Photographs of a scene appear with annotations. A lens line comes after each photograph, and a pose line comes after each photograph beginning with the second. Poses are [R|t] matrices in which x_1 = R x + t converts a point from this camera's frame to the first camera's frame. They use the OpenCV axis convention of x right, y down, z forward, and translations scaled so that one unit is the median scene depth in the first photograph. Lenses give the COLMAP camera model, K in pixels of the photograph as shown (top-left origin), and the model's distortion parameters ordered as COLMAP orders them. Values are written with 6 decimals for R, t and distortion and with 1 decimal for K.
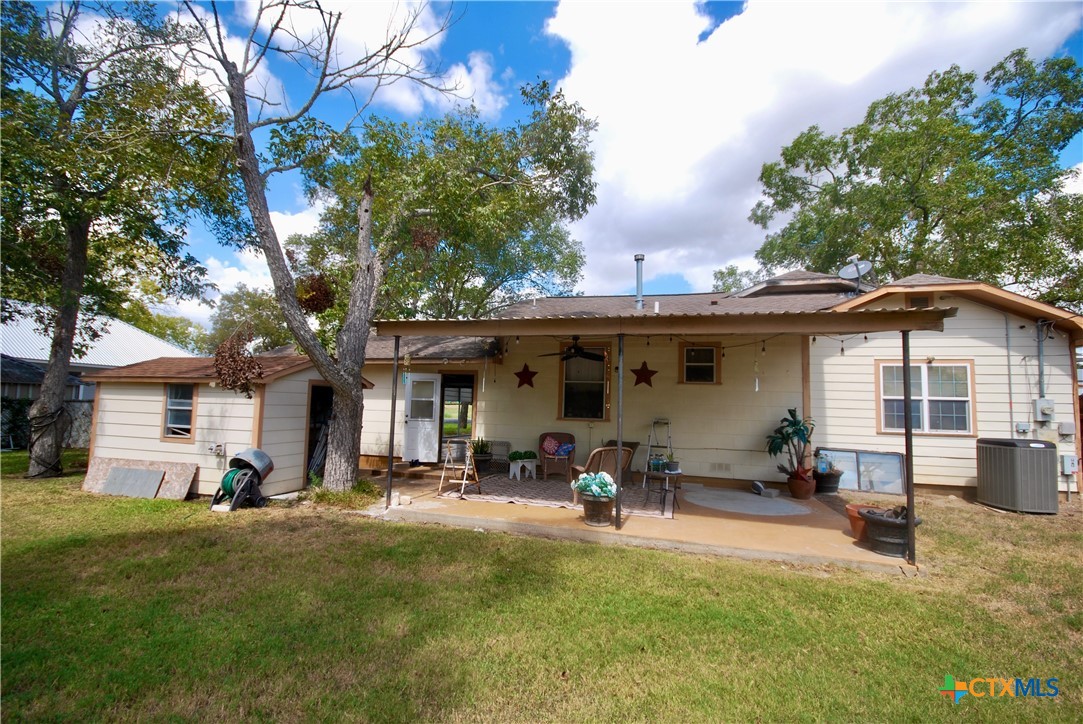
lens RADIAL K [[474.4, 0, 544.9], [0, 474.4, 369.6], [0, 0, 1]] dist [0.013158, -0.013748]
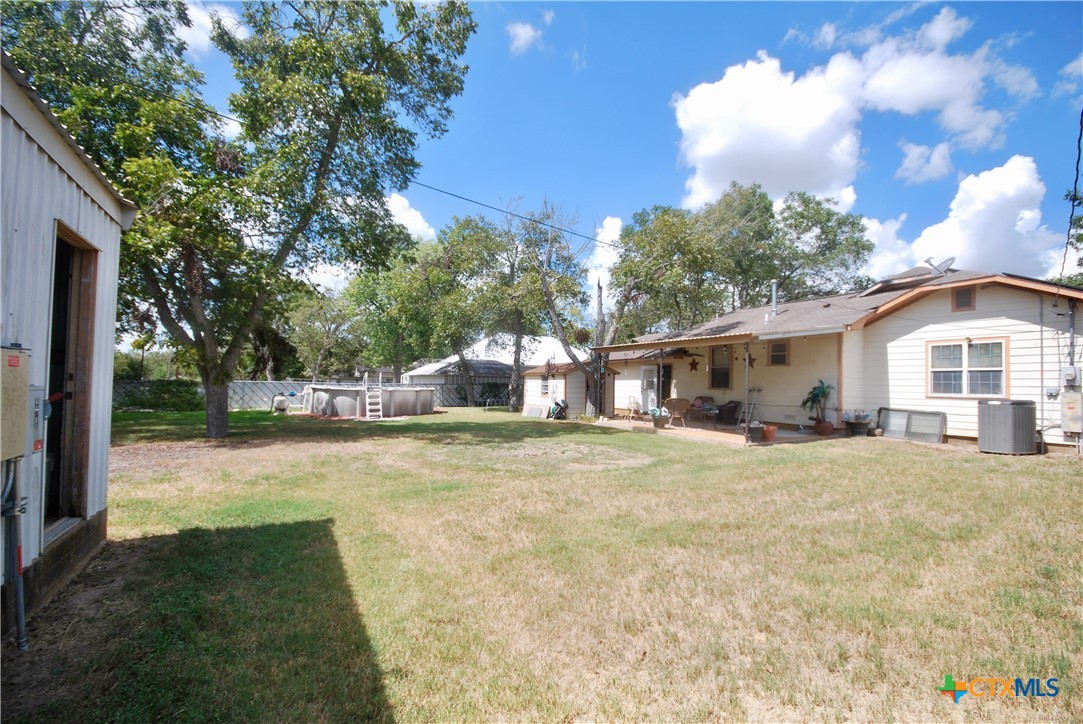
lens RADIAL K [[474.4, 0, 544.9], [0, 474.4, 369.6], [0, 0, 1]] dist [0.013158, -0.013748]
pose [[0.700204, -0.036041, -0.713032, 0.935947], [0.055935, 0.998424, 0.004462, -0.007875], [0.711748, -0.043007, 0.701117, -0.699515]]
